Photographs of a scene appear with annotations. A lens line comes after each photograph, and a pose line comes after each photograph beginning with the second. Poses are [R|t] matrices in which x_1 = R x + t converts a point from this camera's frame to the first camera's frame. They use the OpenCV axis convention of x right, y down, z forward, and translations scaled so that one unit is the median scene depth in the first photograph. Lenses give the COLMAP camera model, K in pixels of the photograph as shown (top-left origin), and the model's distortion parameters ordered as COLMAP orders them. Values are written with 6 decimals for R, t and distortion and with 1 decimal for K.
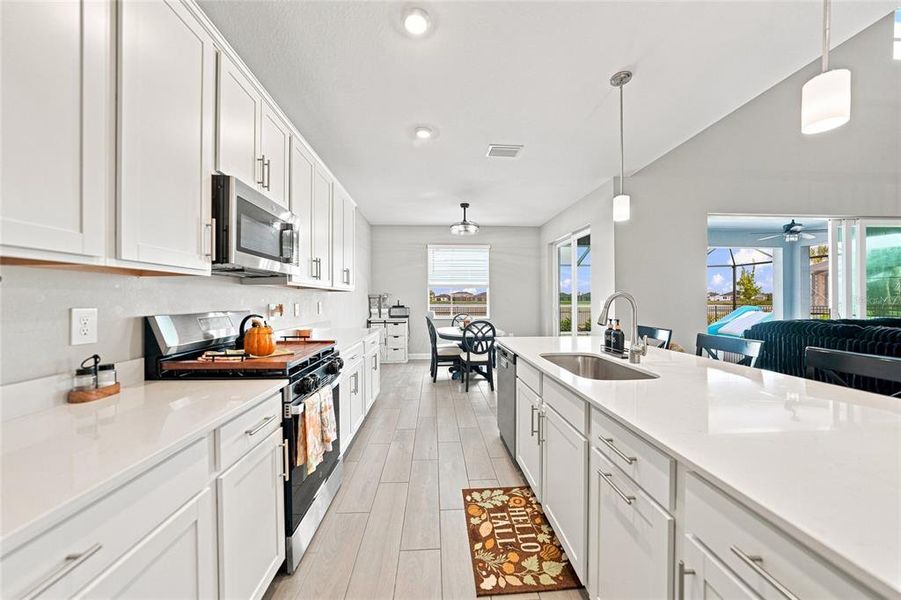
lens RADIAL K [[321.3, 0, 450.5], [0, 321.3, 300.0], [0, 0, 1]] dist [-0.014586, 0.000107]
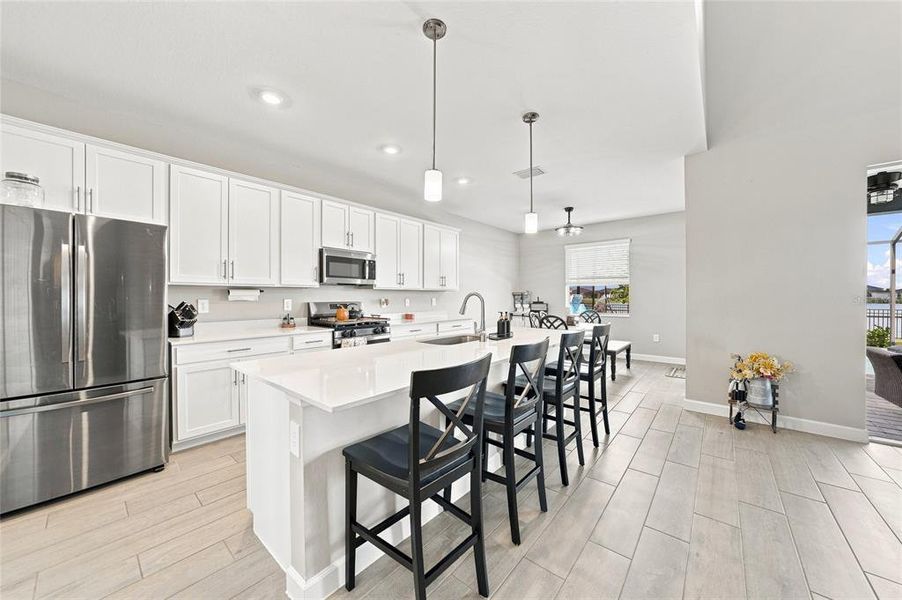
lens RADIAL K [[314.2, 0, 451.0], [0, 314.2, 300.0], [0, 0, 1]] dist [-0.029283, 0.007299]
pose [[0.736692, 0.011491, -0.676130, 0.464180], [-0.003906, 0.999911, 0.012738, -0.002363], [0.676217, -0.006743, 0.736672, -0.042692]]
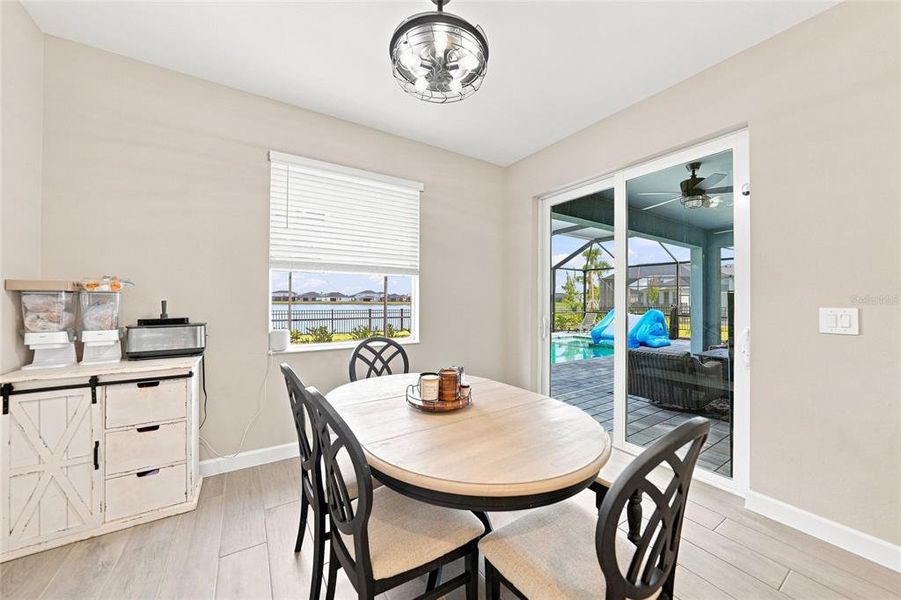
lens RADIAL K [[321.3, 0, 450.5], [0, 321.3, 300.0], [0, 0, 1]] dist [-0.014586, 0.000107]
pose [[0.871371, 0.006863, 0.490576, -0.090263], [-0.006369, 0.999976, -0.002677, -0.001931], [-0.490583, -0.000792, 0.871394, 0.757473]]
